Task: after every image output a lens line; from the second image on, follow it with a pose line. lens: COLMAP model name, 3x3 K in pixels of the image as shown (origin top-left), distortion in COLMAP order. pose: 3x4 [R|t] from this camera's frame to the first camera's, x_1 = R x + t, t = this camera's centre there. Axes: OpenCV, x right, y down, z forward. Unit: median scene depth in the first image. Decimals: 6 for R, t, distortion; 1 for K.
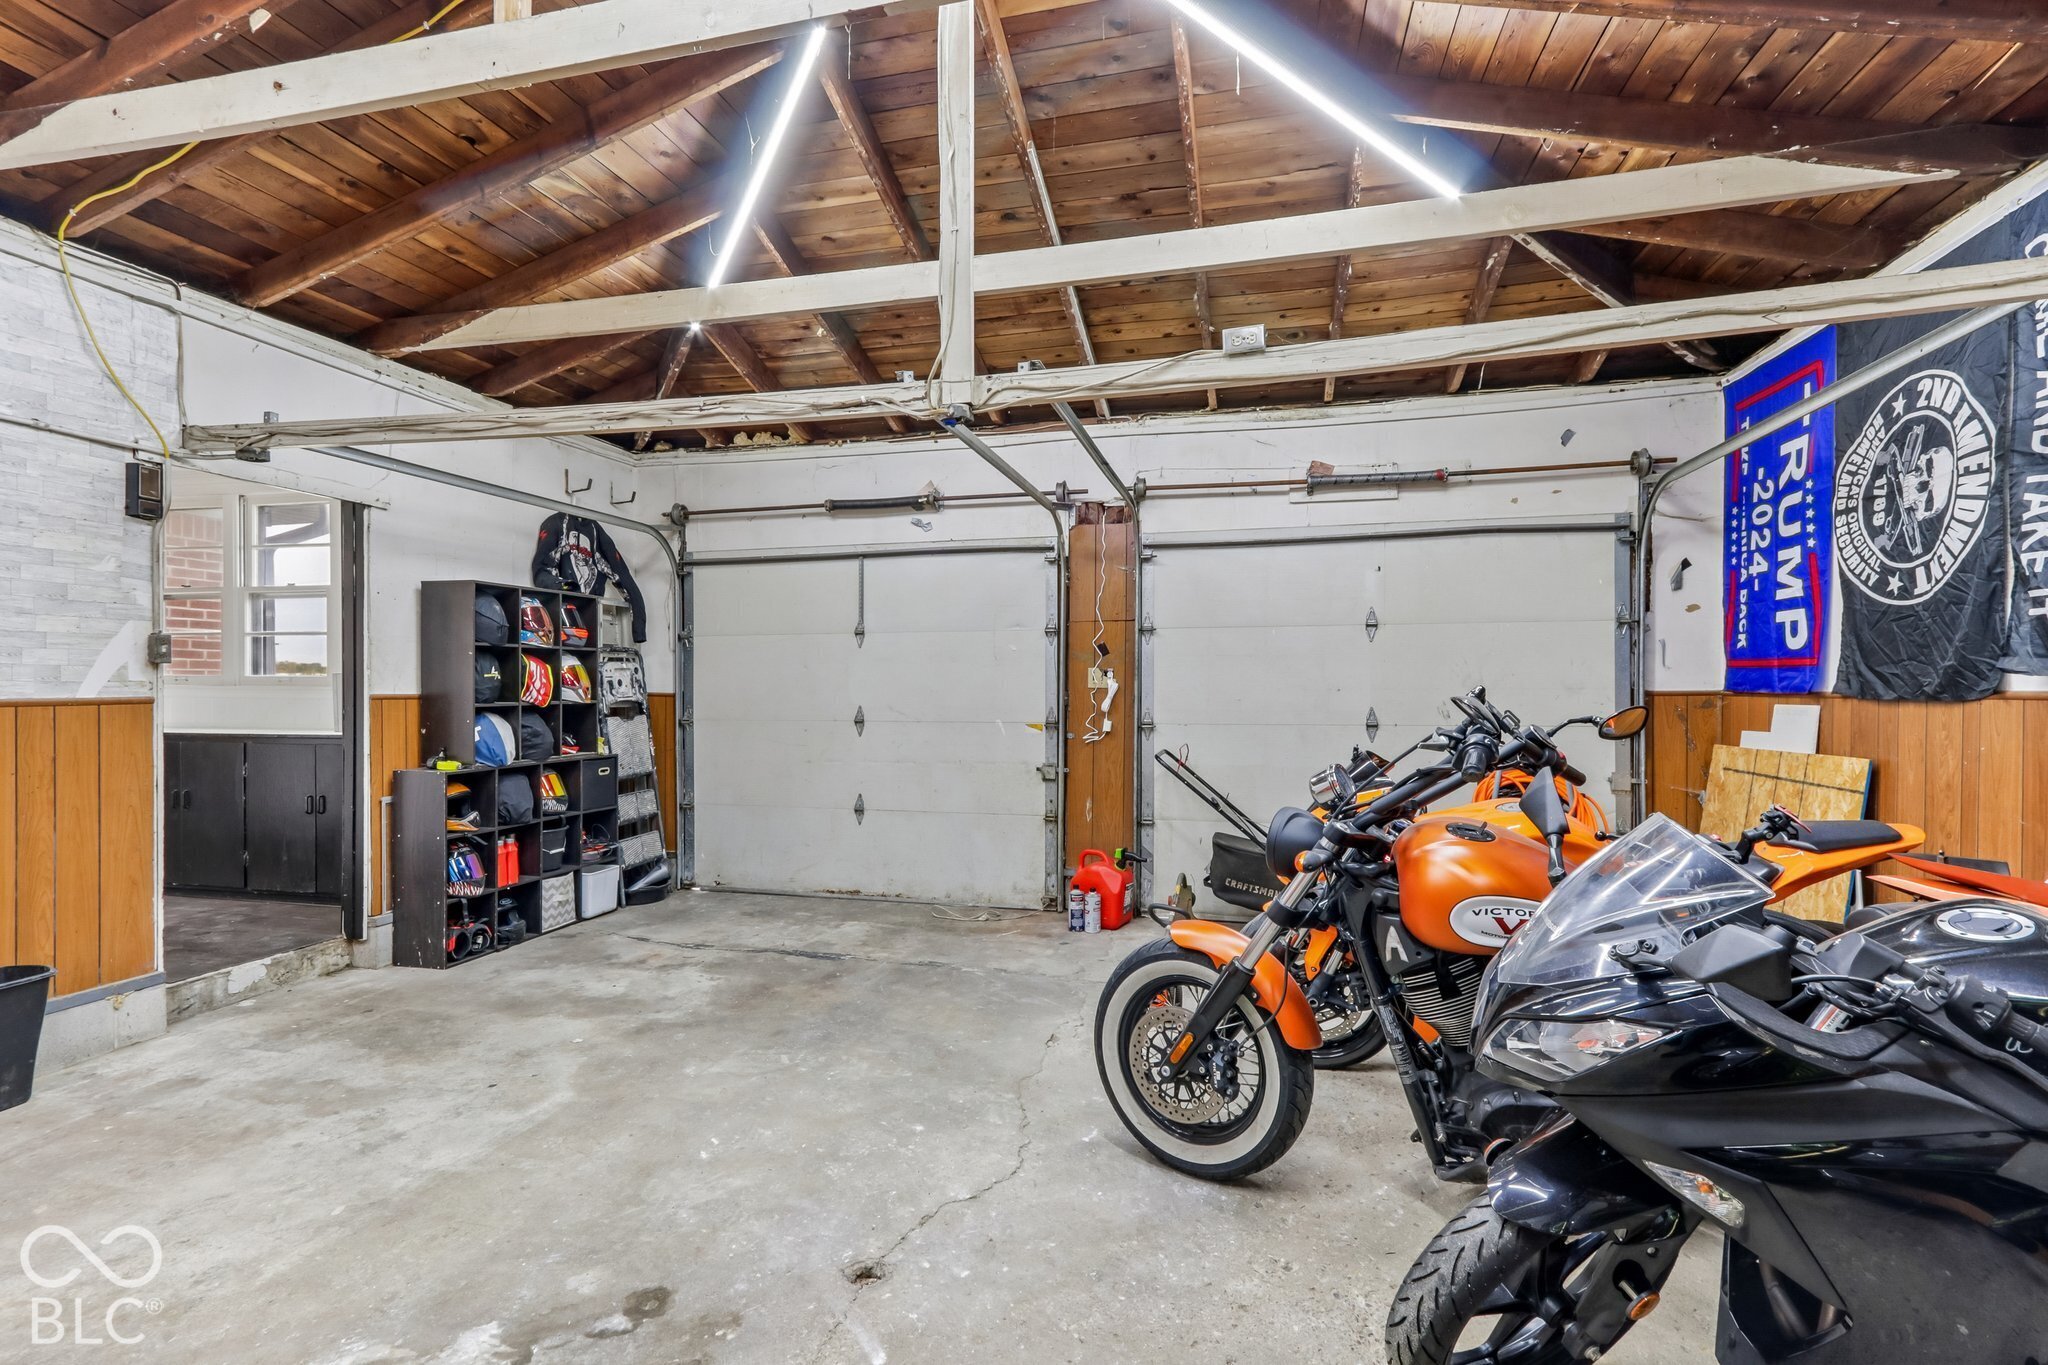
lens RADIAL K [[966.7, 0, 1015.0], [0, 966.7, 678.6], [0, 0, 1]] dist [0.000475, 0.006135]
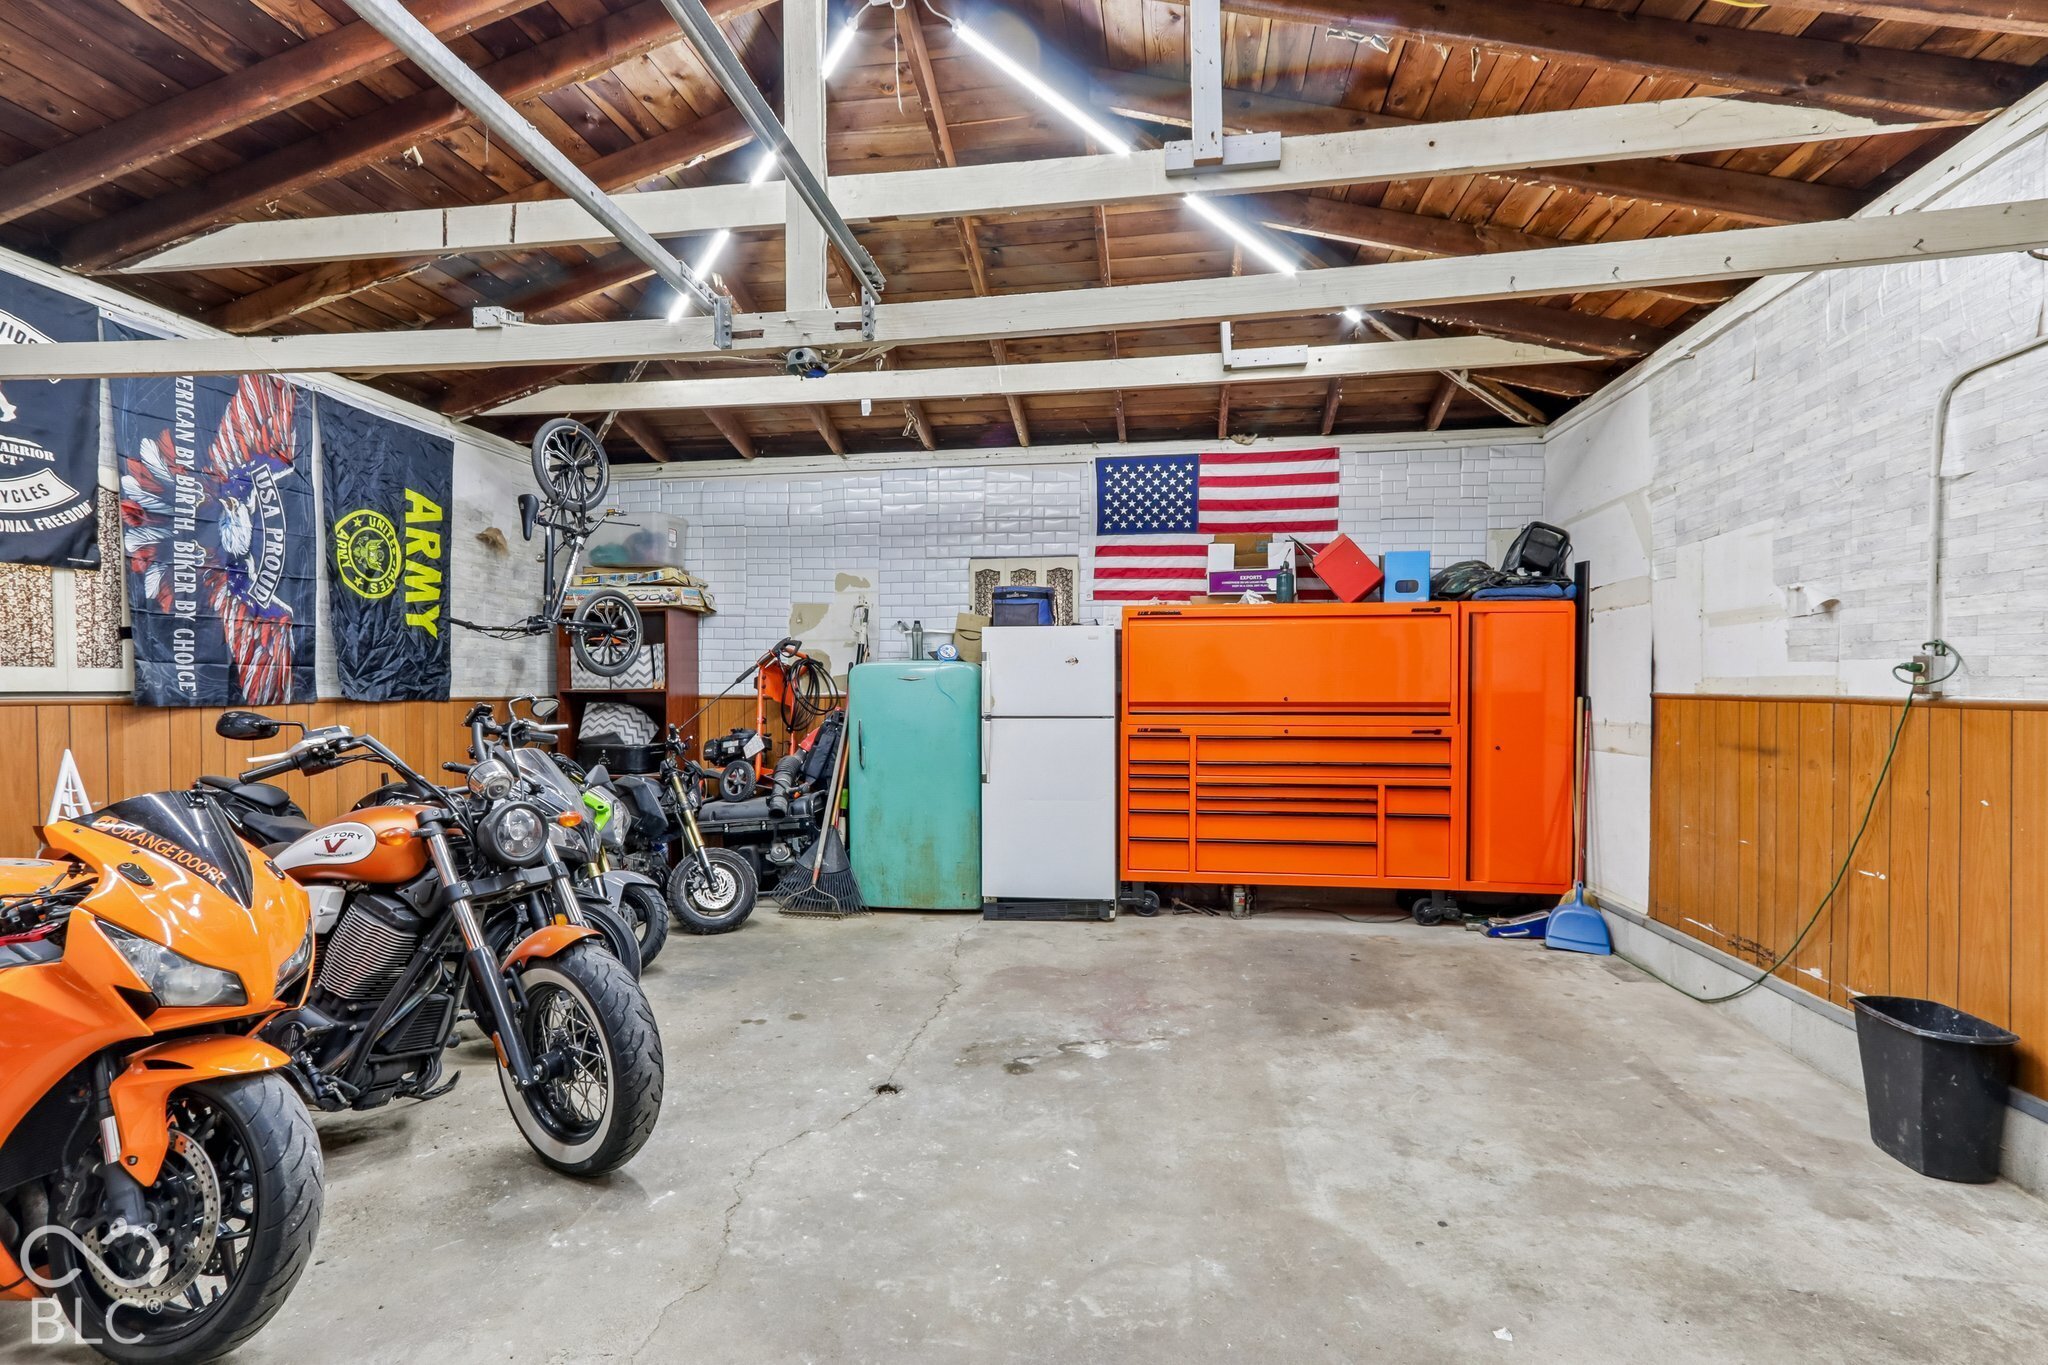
lens RADIAL K [[966.7, 0, 1022.0], [0, 966.7, 688.5], [0, 0, 1]] dist [0.000475, 0.006135]
pose [[-0.994476, 0.004937, -0.104852, -0.105970], [0.006196, 0.999913, -0.011681, 0.011020], [0.104785, -0.012266, -0.994419, 1.279791]]
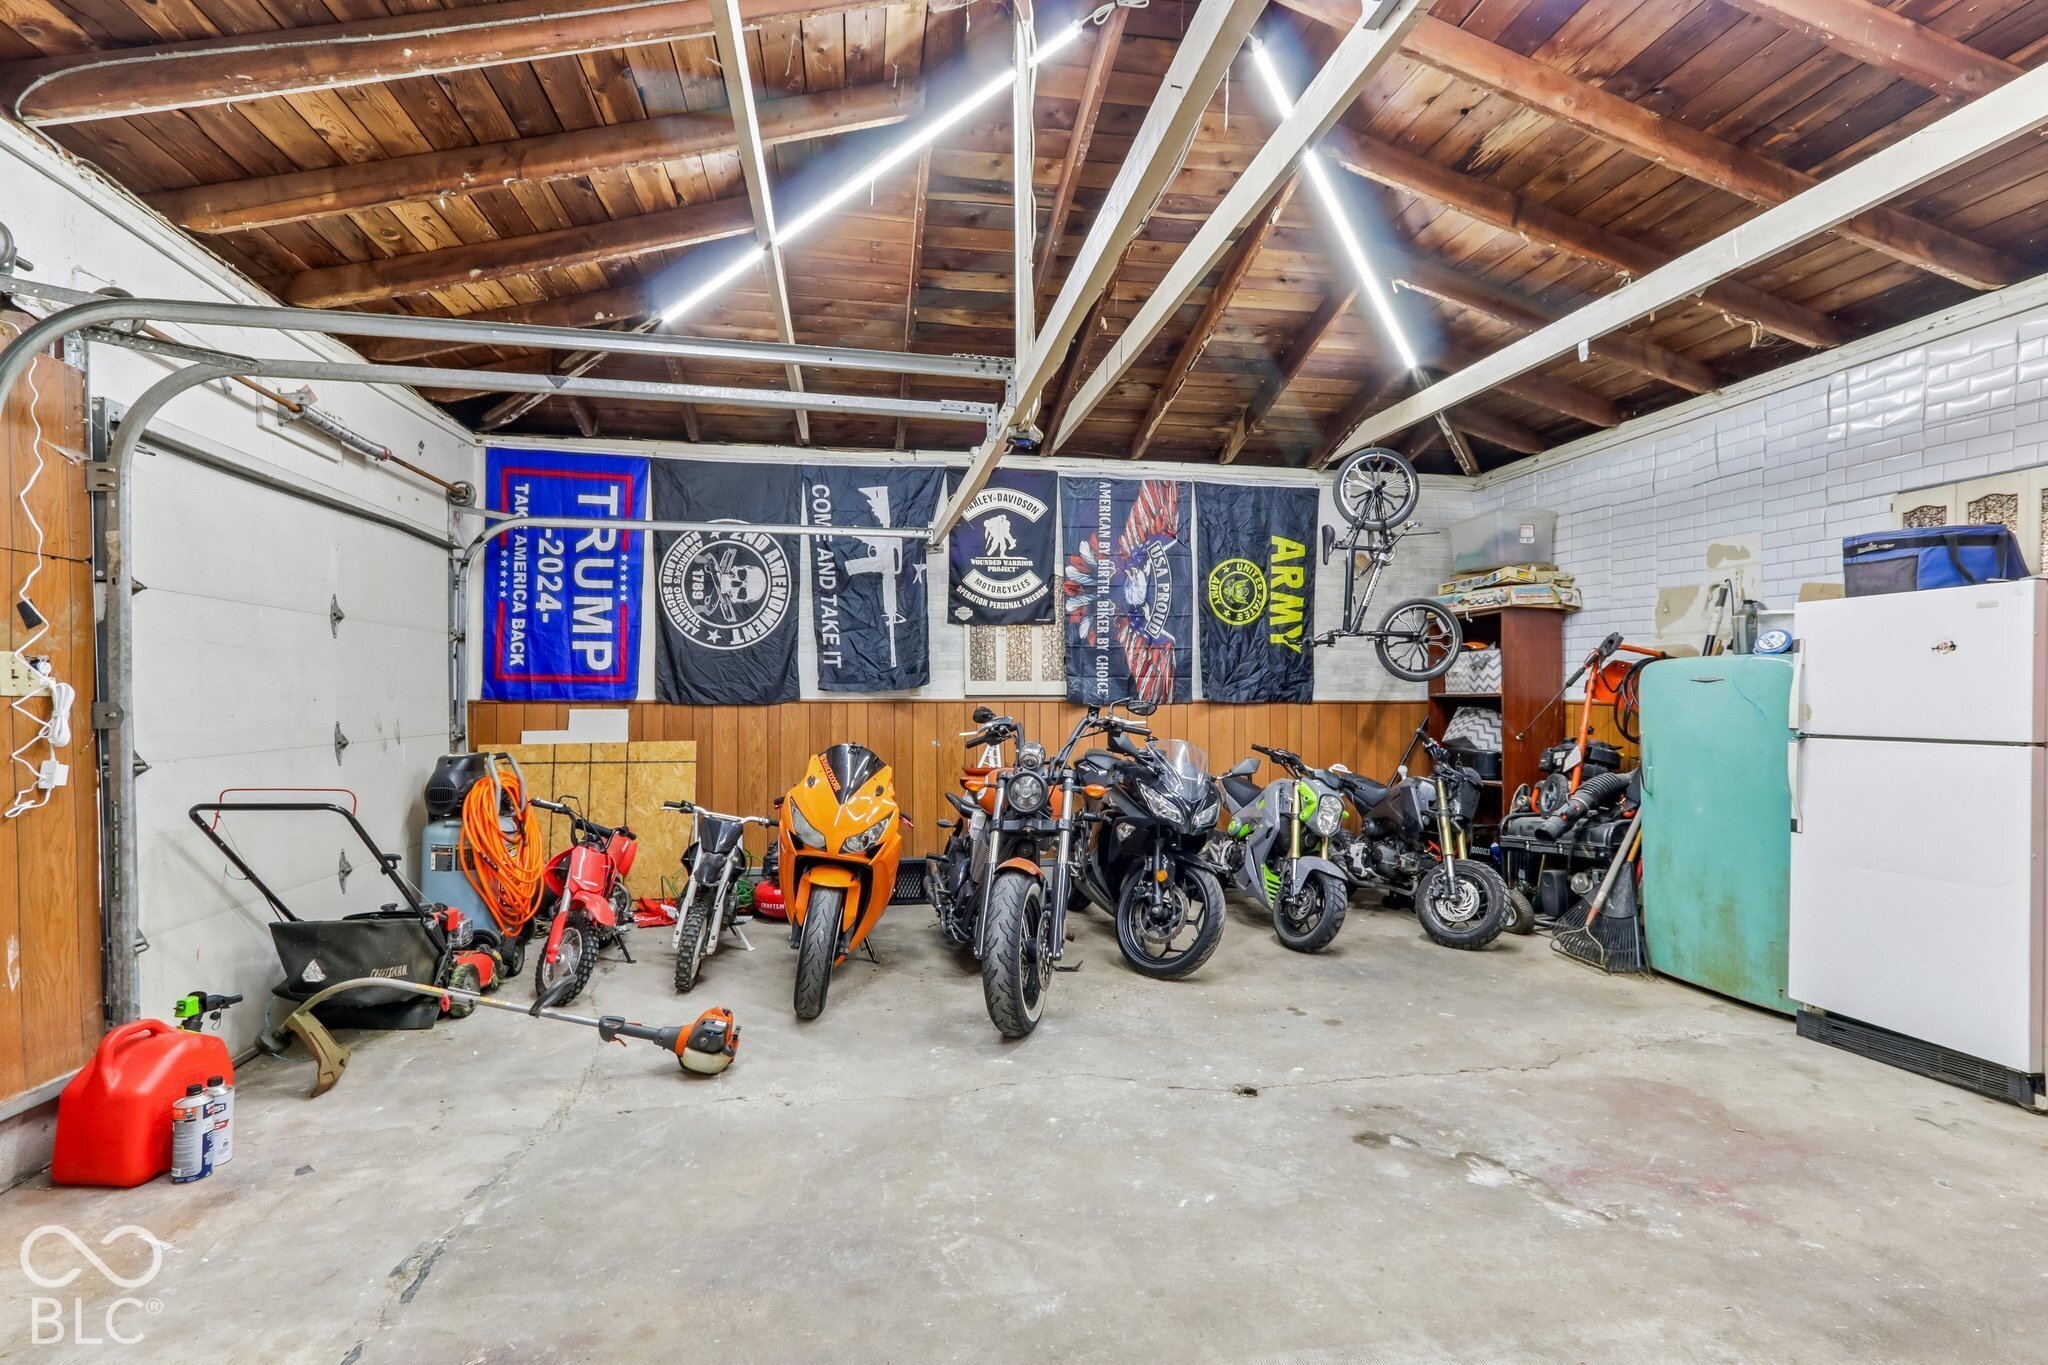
lens RADIAL K [[966.7, 0, 1019.6], [0, 966.7, 680.0], [0, 0, 1]] dist [0.000475, 0.006135]
pose [[-0.414875, 0.017425, 0.909711, -0.702203], [-0.009363, 0.999682, -0.023418, 0.011127], [-0.909830, -0.018233, -0.414580, 0.995360]]
